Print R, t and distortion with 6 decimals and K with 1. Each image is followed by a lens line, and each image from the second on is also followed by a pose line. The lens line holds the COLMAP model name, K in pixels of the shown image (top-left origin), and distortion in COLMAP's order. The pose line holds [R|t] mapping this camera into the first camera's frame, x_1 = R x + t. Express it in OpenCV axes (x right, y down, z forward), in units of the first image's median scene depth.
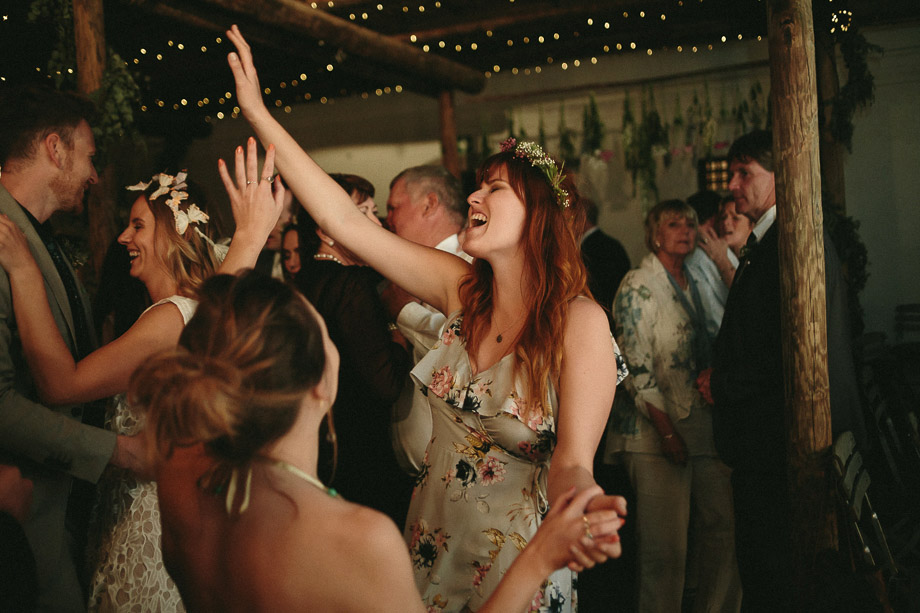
lens RADIAL K [[928.9, 0, 473.0], [0, 928.9, 310.7], [0, 0, 1]] dist [-0.037261, 0.000000]
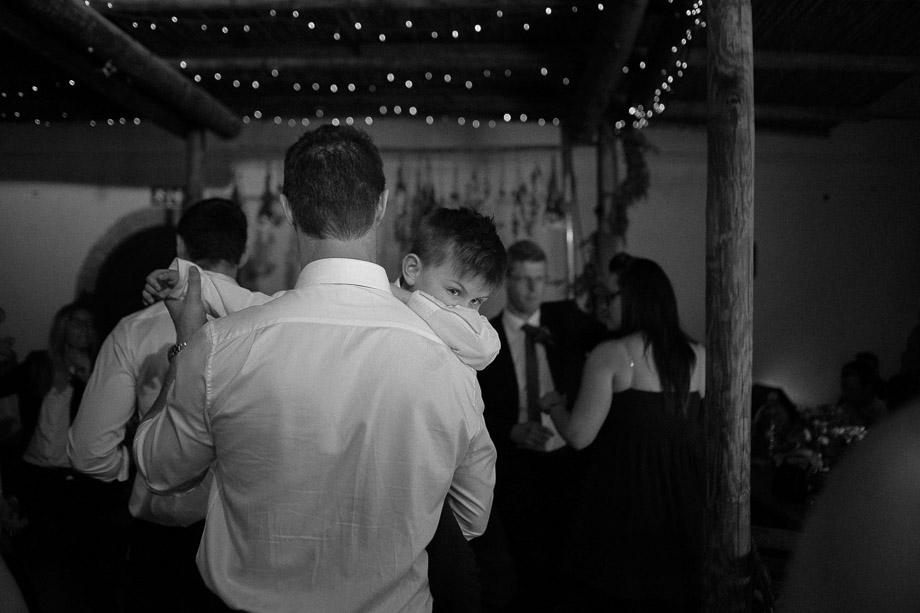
lens RADIAL K [[966.1, 0, 462.8], [0, 966.1, 310.6], [0, 0, 1]] dist [-0.043758, 0.000000]
pose [[0.932784, 0.081487, 0.351103, -0.120059], [-0.051827, 0.994309, -0.093078, 0.004601], [-0.356689, 0.068625, 0.931699, 0.089175]]
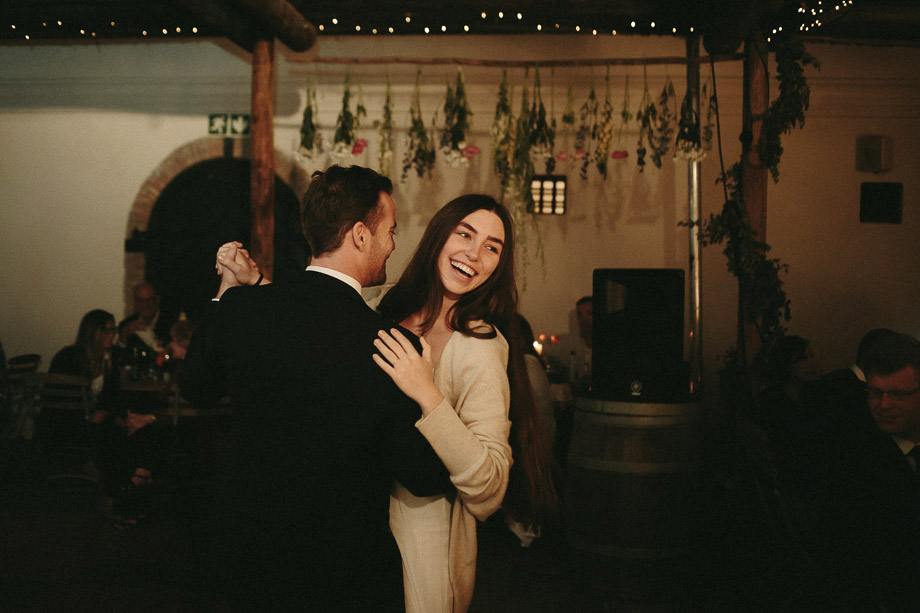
lens RADIAL K [[985.4, 0, 459.2], [0, 985.4, 305.9], [0, 0, 1]] dist [-0.042238, 0.000000]
pose [[0.951405, 0.079795, 0.297424, -0.116488], [-0.070550, 0.996636, -0.041708, -0.002937], [-0.299752, 0.018698, 0.953834, 0.247680]]
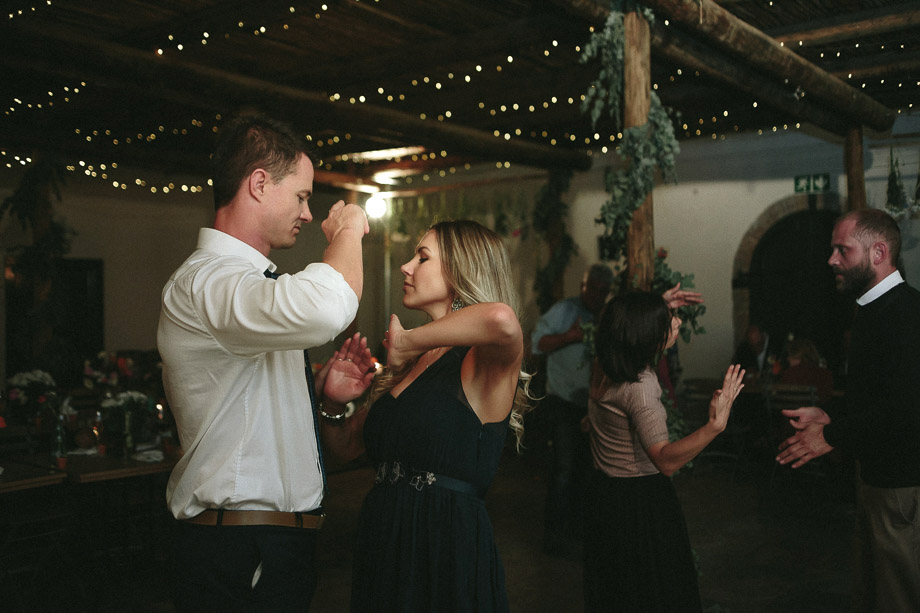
lens RADIAL K [[928.9, 0, 468.4], [0, 928.9, 306.3], [0, 0, 1]] dist [-0.037261, 0.000000]
pose [[0.968890, 0.047920, -0.242810, -0.218060], [-0.058006, 0.997718, -0.034558, 0.015926], [0.240600, 0.047568, 0.969458, -0.063732]]
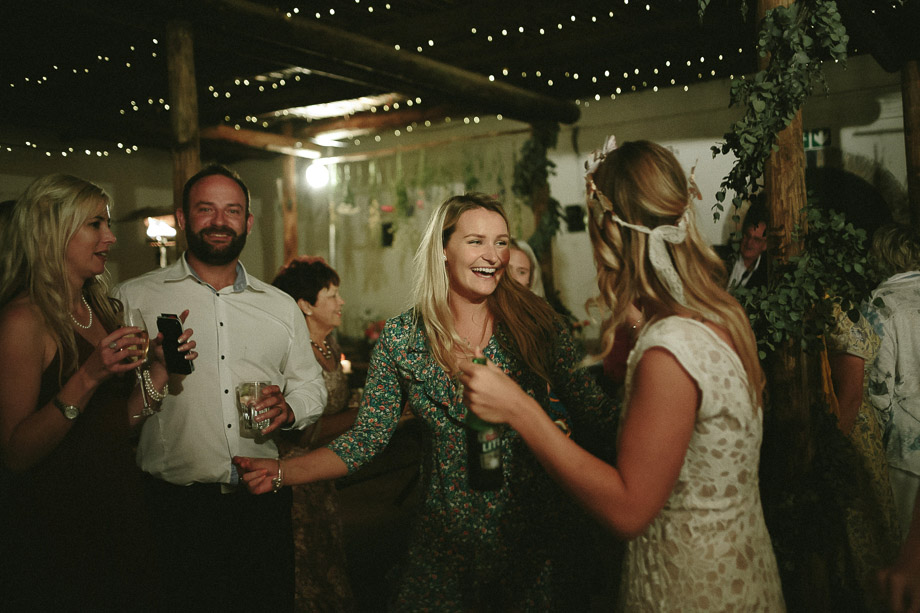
lens RADIAL K [[928.9, 0, 451.0], [0, 928.9, 299.5], [0, 0, 1]] dist [-0.037261, 0.000000]
pose [[0.987051, 0.019381, -0.159229, -0.362753], [-0.024624, 0.999215, -0.031022, 0.019111], [0.158503, 0.034541, 0.986754, 0.146723]]
